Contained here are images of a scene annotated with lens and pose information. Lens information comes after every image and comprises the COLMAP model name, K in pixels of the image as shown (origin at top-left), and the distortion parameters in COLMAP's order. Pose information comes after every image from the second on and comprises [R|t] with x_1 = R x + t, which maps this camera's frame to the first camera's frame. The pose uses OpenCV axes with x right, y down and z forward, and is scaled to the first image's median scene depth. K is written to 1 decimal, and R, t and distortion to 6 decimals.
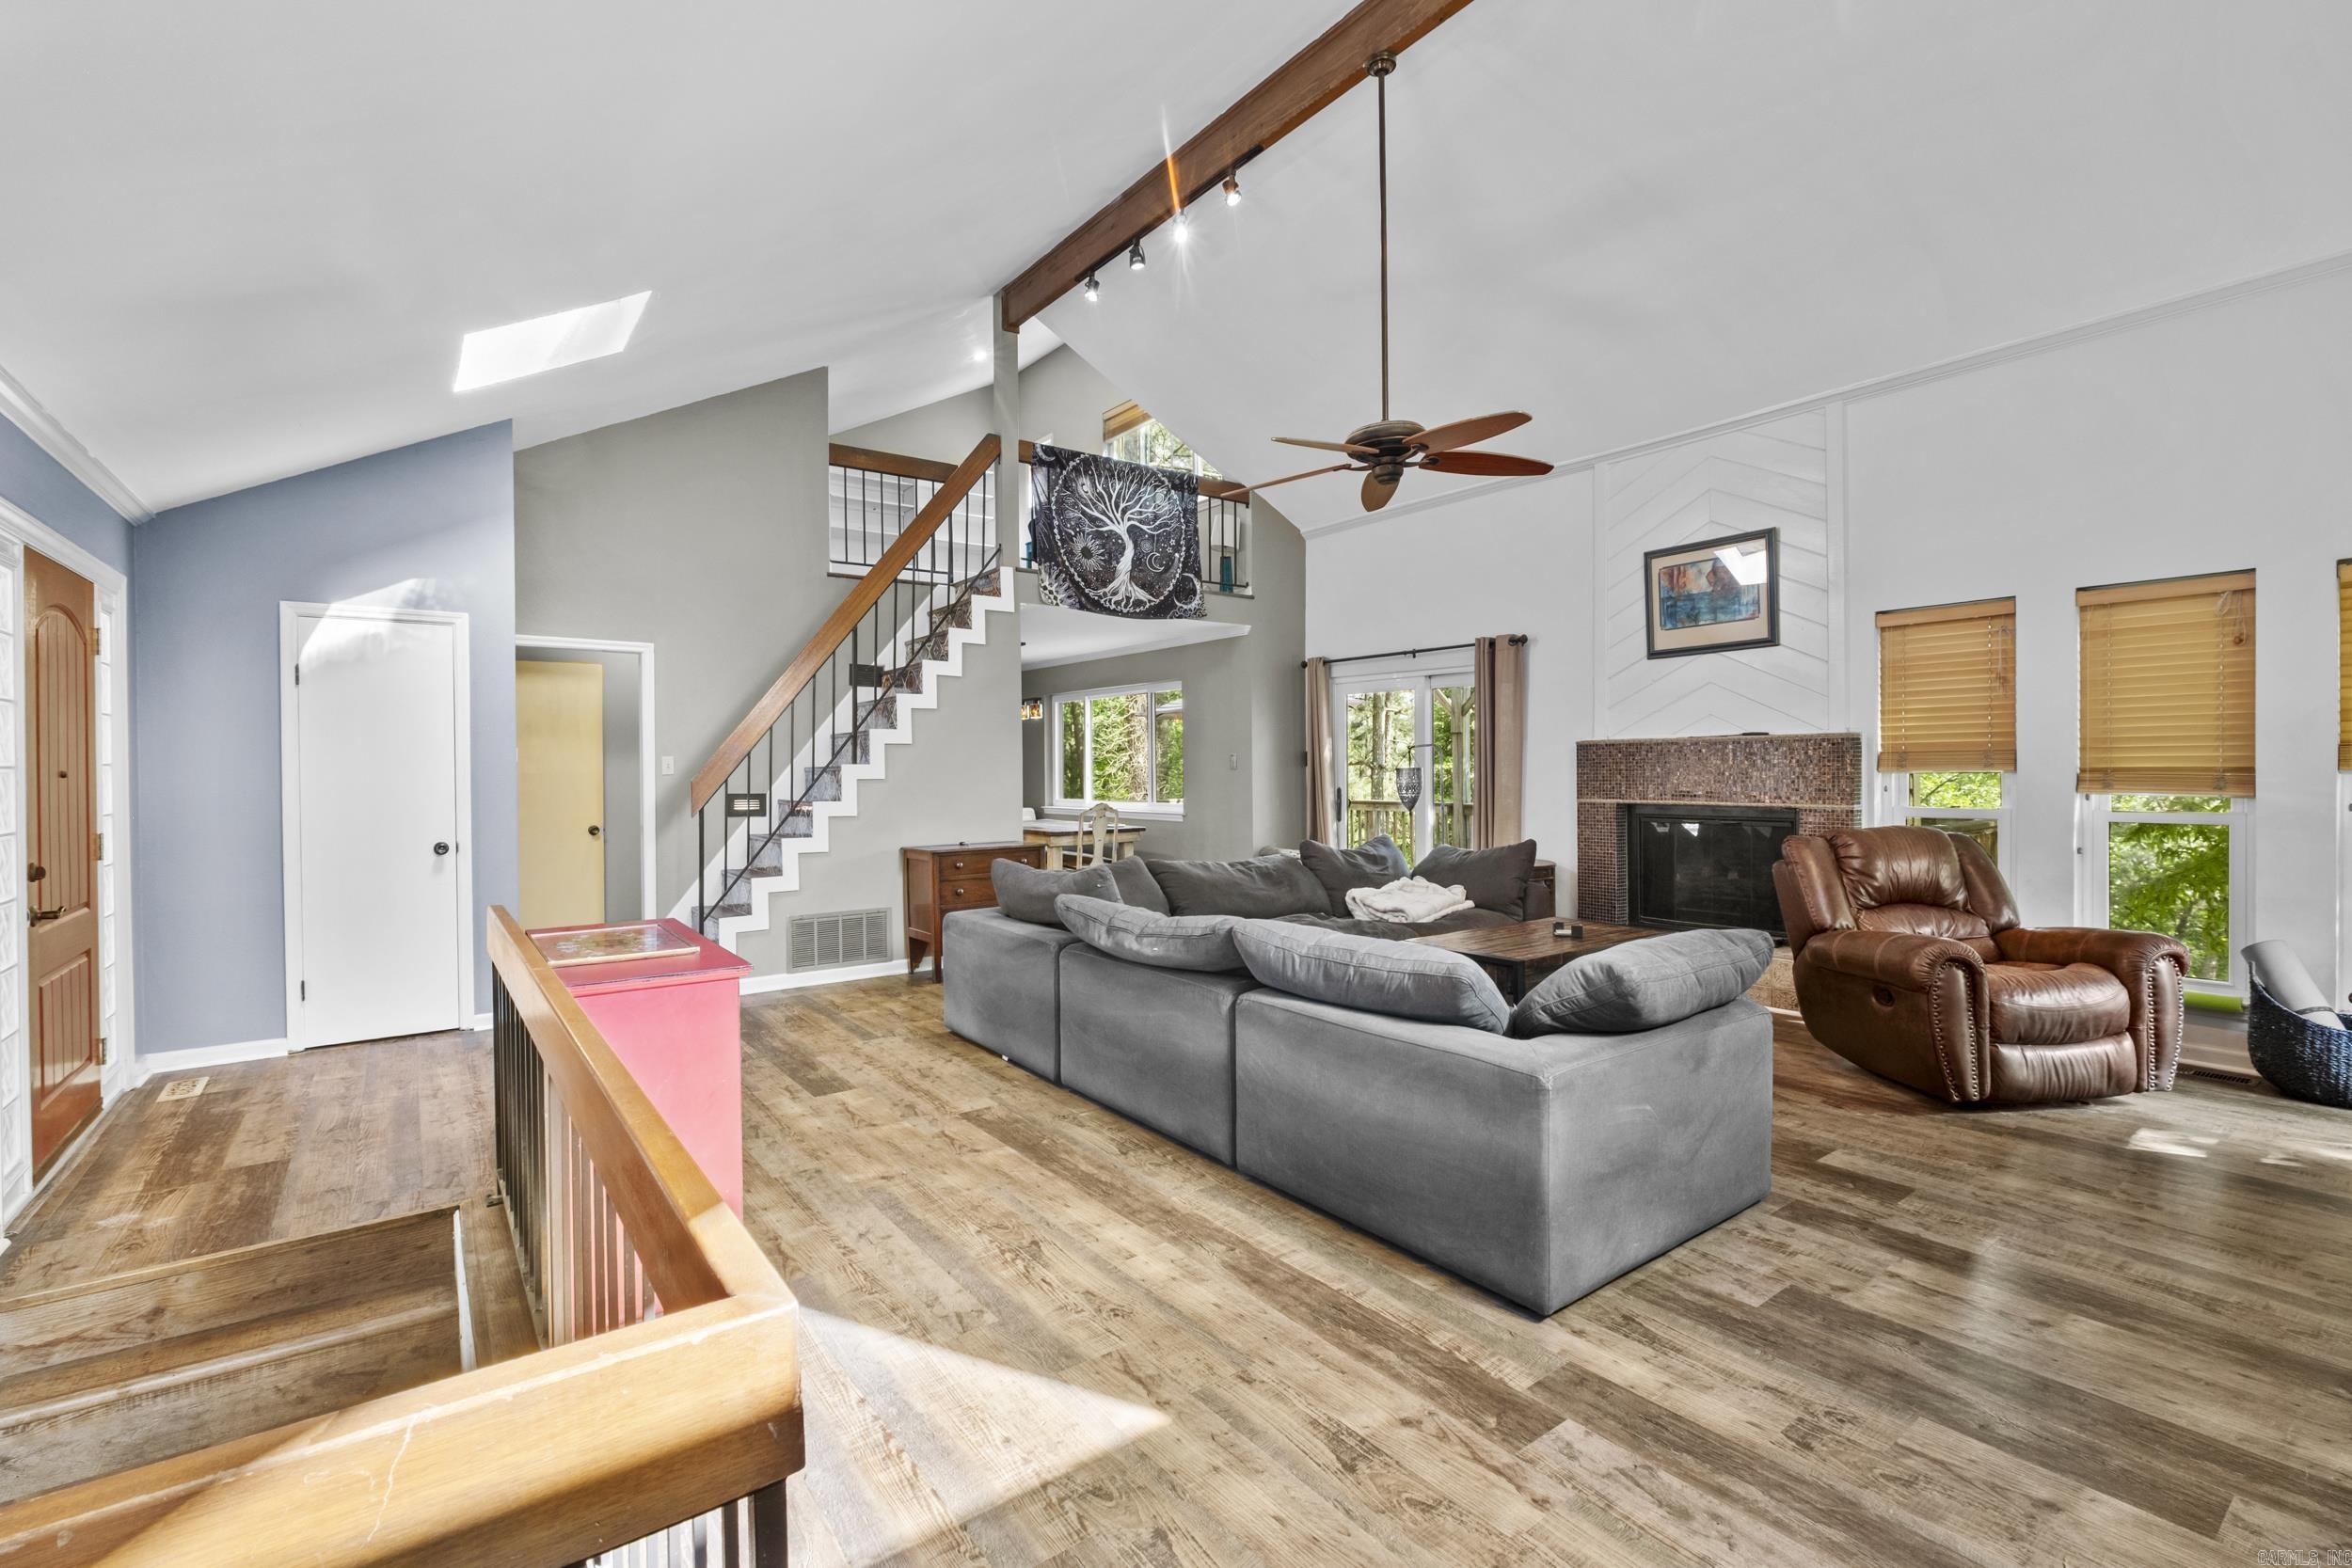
lens RADIAL K [[1034.9, 0, 1183.2], [0, 1034.9, 772.4], [0, 0, 1]] dist [-0.007805, -0.000022]
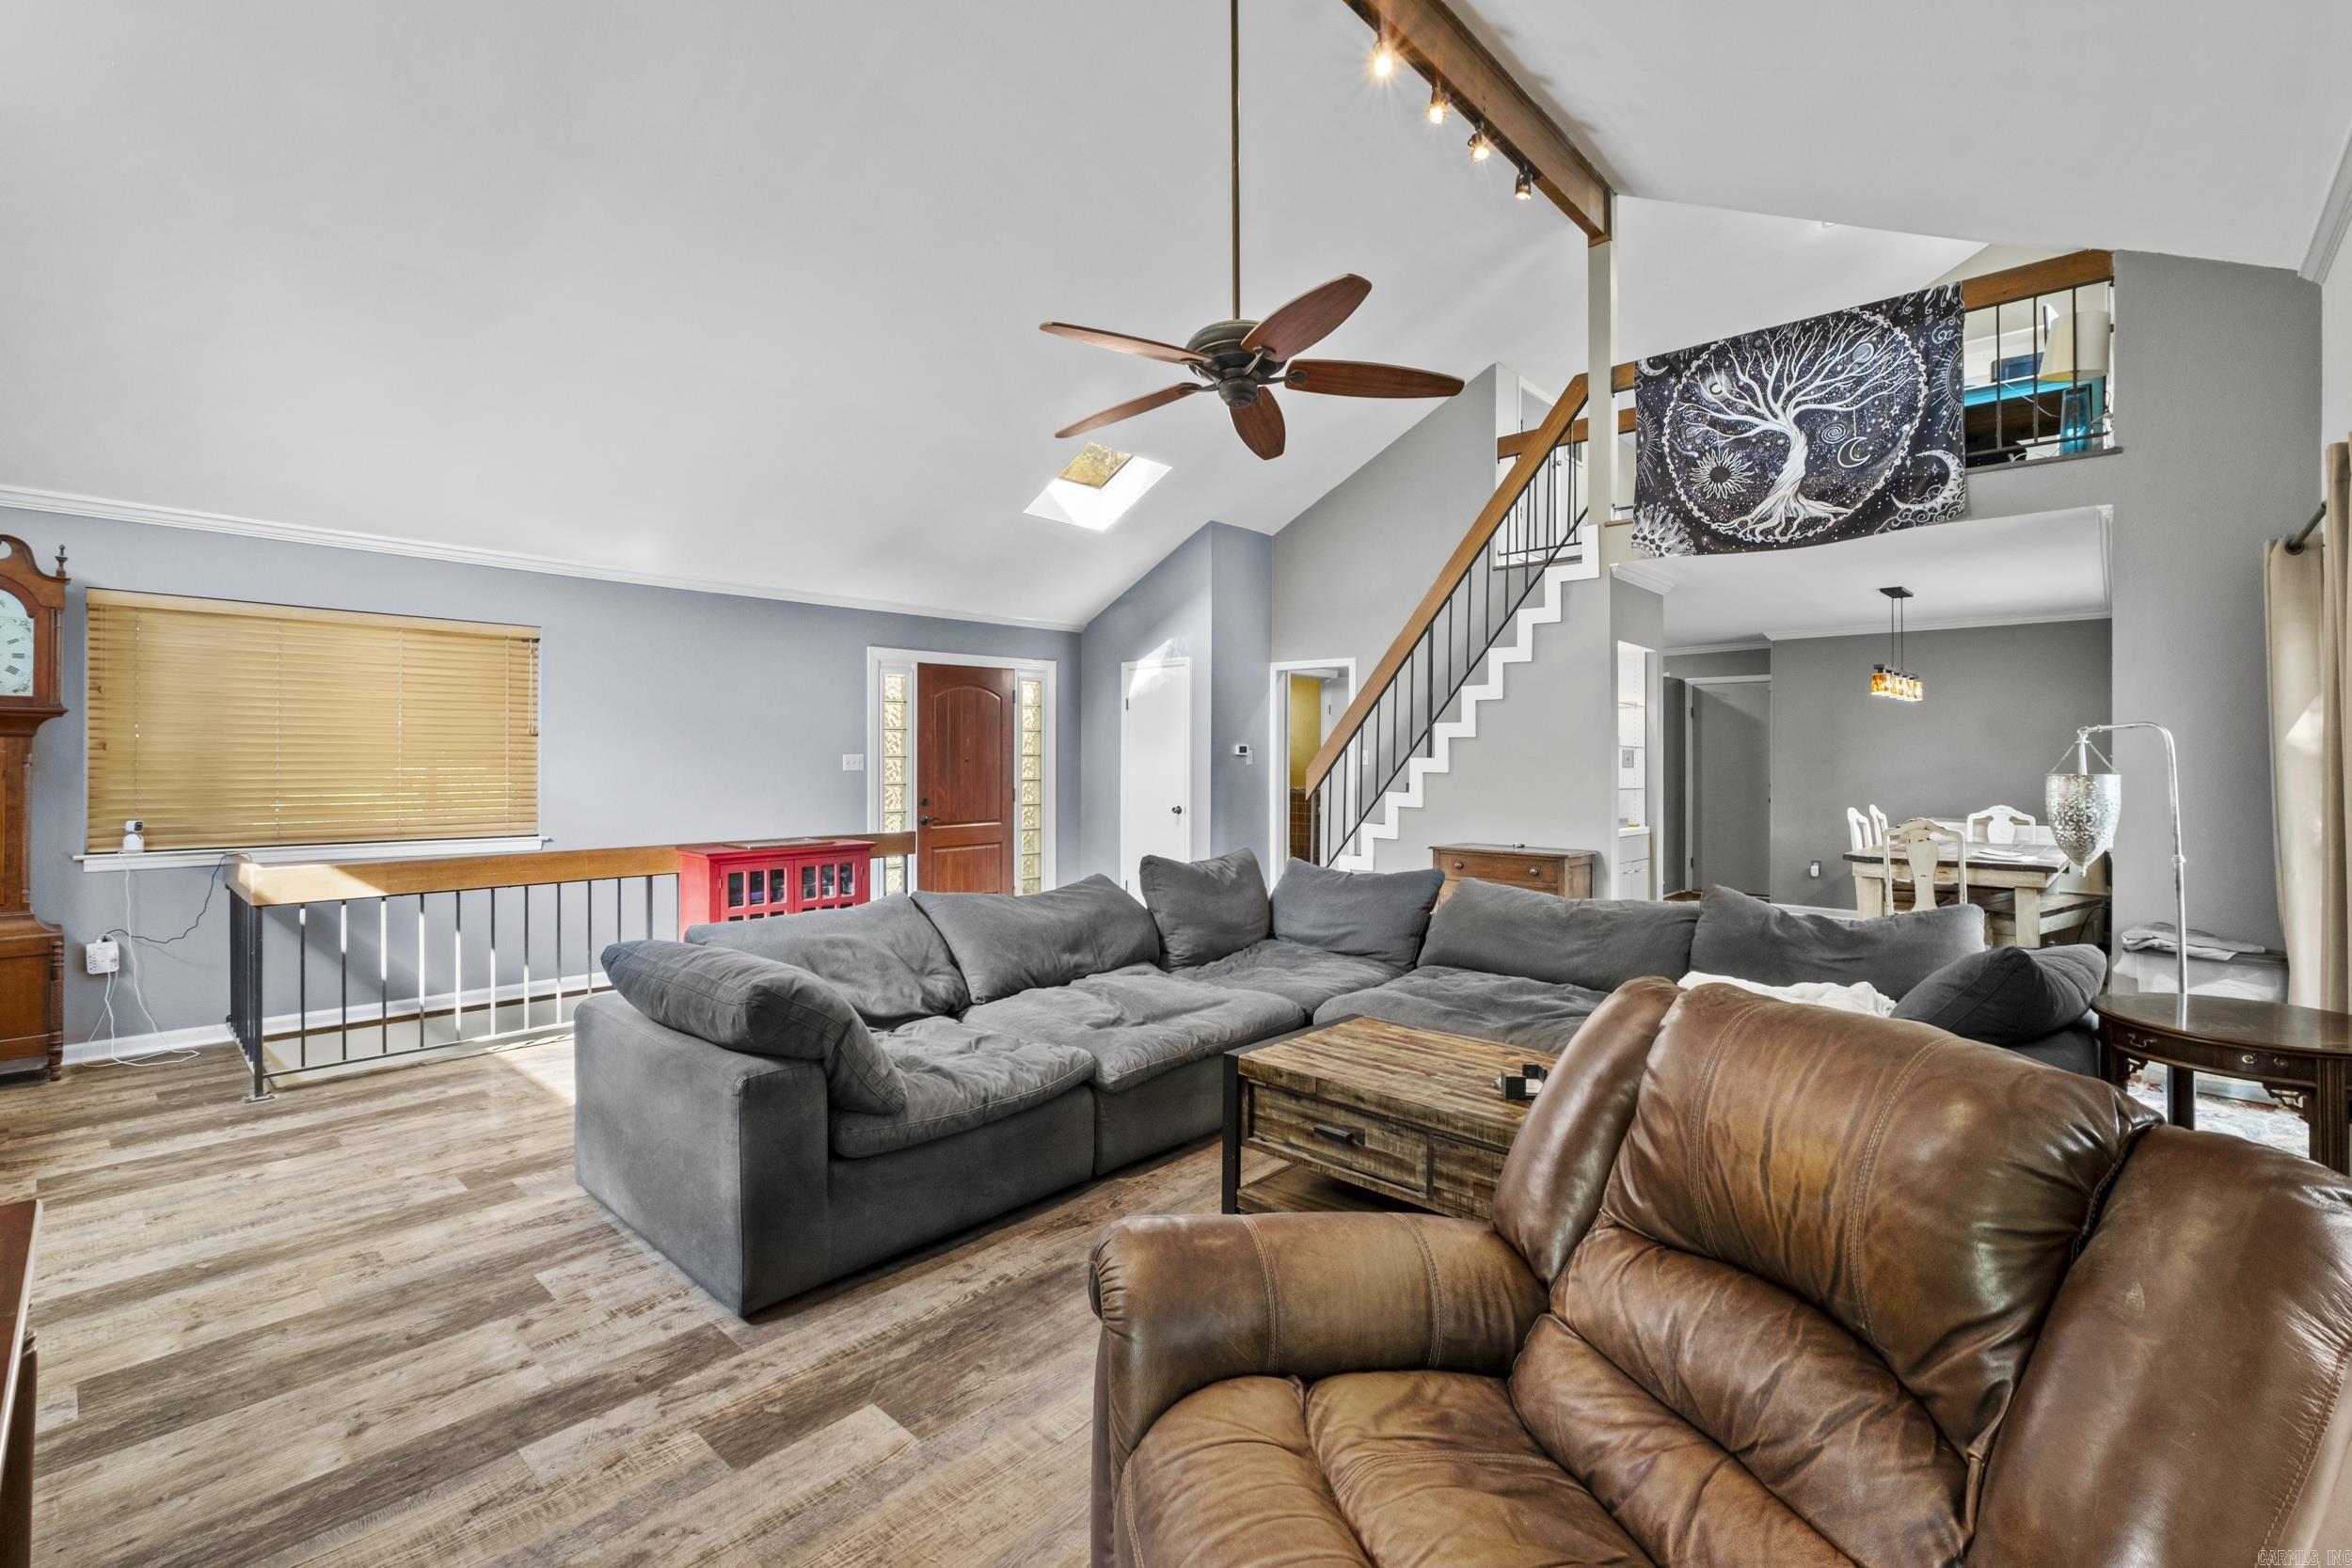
lens RADIAL K [[1034.9, 0, 1156.7], [0, 1034.9, 761.0], [0, 0, 1]] dist [-0.007805, -0.000022]
pose [[0.181746, 0.011398, -0.983280, 0.590205], [-0.009096, 0.999910, 0.009909, -0.011127], [0.983304, 0.007143, 0.181833, 0.493044]]
